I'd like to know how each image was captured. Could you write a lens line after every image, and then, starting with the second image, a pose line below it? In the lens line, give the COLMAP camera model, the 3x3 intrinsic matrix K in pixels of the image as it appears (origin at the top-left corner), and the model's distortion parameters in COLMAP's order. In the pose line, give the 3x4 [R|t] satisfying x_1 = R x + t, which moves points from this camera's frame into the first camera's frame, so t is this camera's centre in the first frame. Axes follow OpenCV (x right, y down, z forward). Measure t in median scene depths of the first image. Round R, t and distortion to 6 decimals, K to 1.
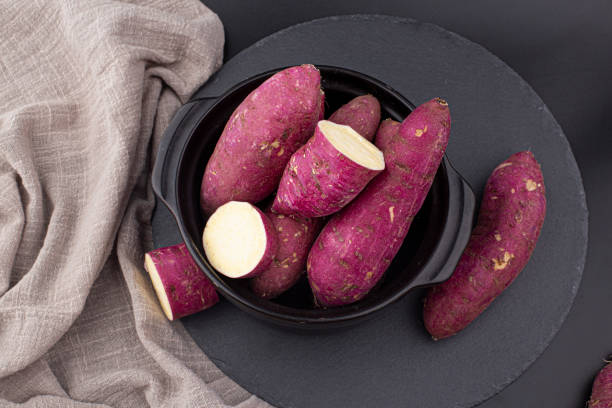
lens RADIAL K [[440.2, 0, 306.0], [0, 440.2, 204.0], [0, 0, 1]] dist [-0.007134, -0.001166]
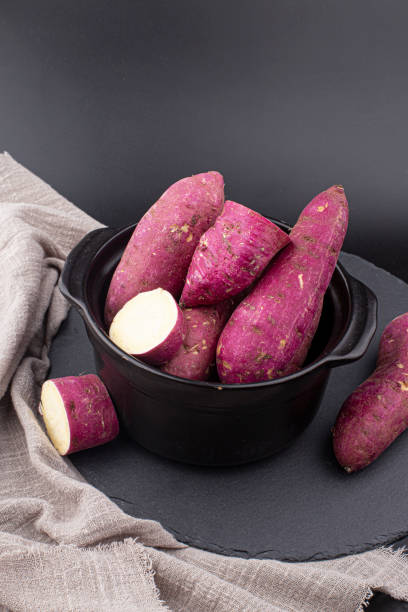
lens RADIAL K [[440.2, 0, 206.4], [0, 440.2, 324.6], [0, 0, 1]] dist [-0.007134, -0.001166]
pose [[0.999288, -0.016132, 0.034111, -0.057581], [0.023583, 0.972709, -0.230825, 0.329452], [-0.029457, 0.231465, 0.972397, 0.034097]]
